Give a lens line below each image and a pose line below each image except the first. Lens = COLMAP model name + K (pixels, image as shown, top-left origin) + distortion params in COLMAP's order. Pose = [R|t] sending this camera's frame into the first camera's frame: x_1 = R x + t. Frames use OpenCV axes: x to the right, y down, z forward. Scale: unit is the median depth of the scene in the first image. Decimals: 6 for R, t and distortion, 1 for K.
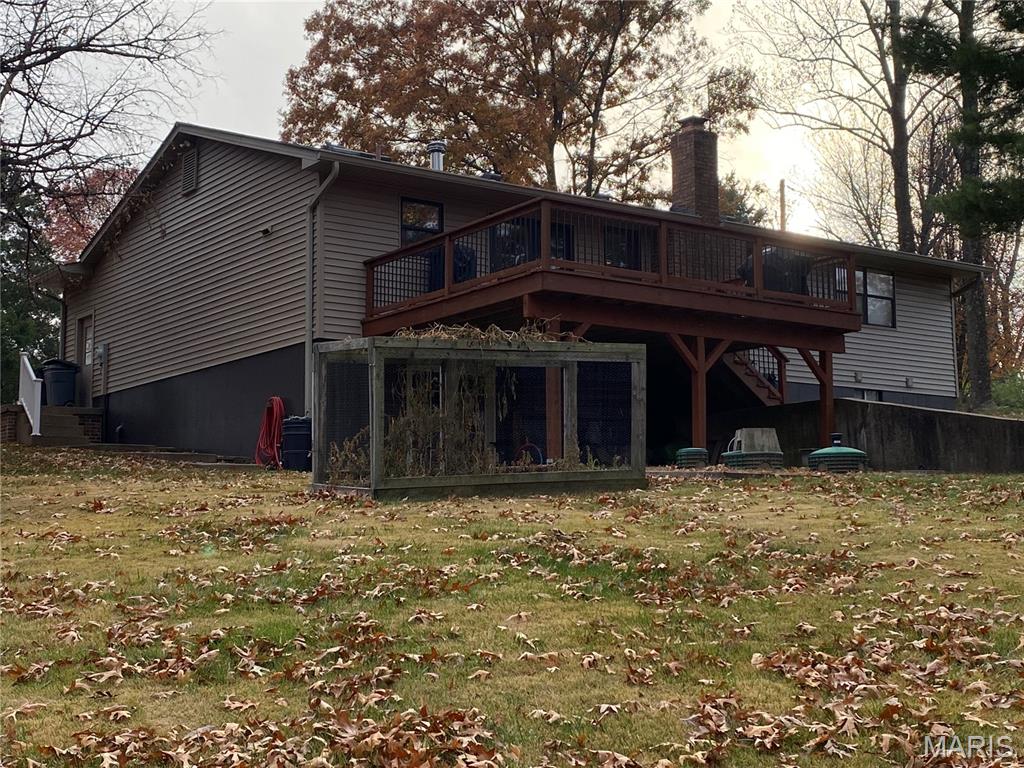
lens RADIAL K [[1364.8, 0, 512.0], [0, 1364.8, 384.0], [0, 0, 1]] dist [0.009430, 0.011256]
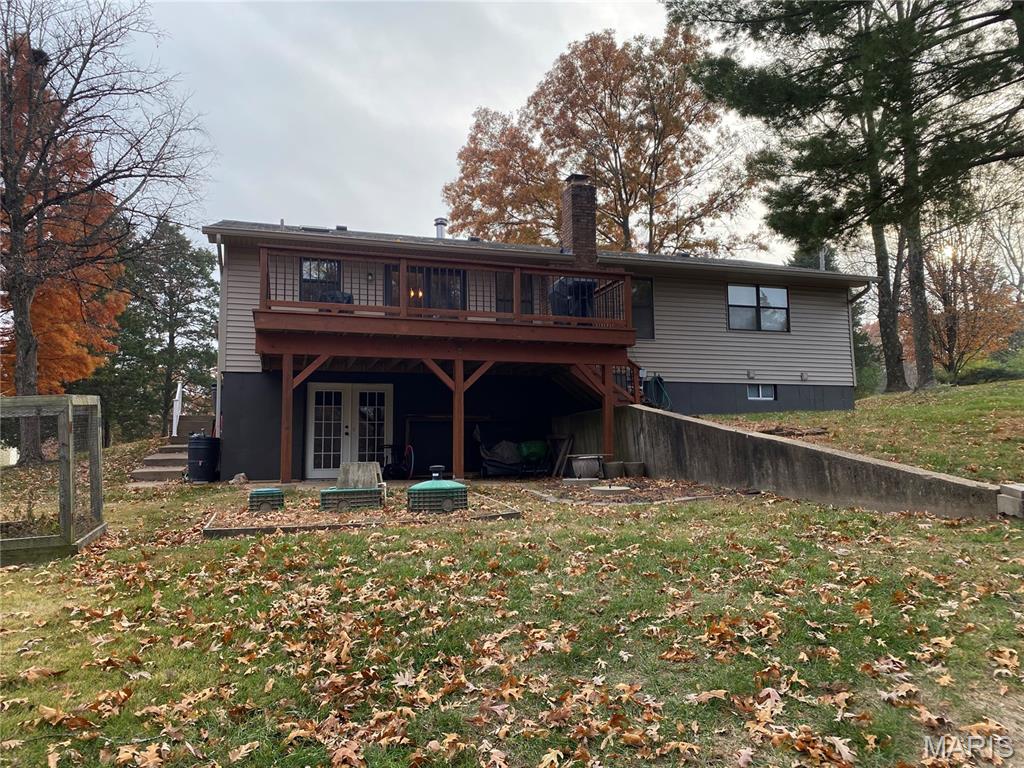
lens RADIAL K [[770.2, 0, 512.0], [0, 770.2, 384.0], [0, 0, 1]] dist [0.068066, -0.098917]
pose [[0.960522, -0.040574, -0.275231, 0.275619], [0.045034, 0.998936, 0.009903, -0.015238], [0.274536, -0.021907, 0.961327, 0.309954]]
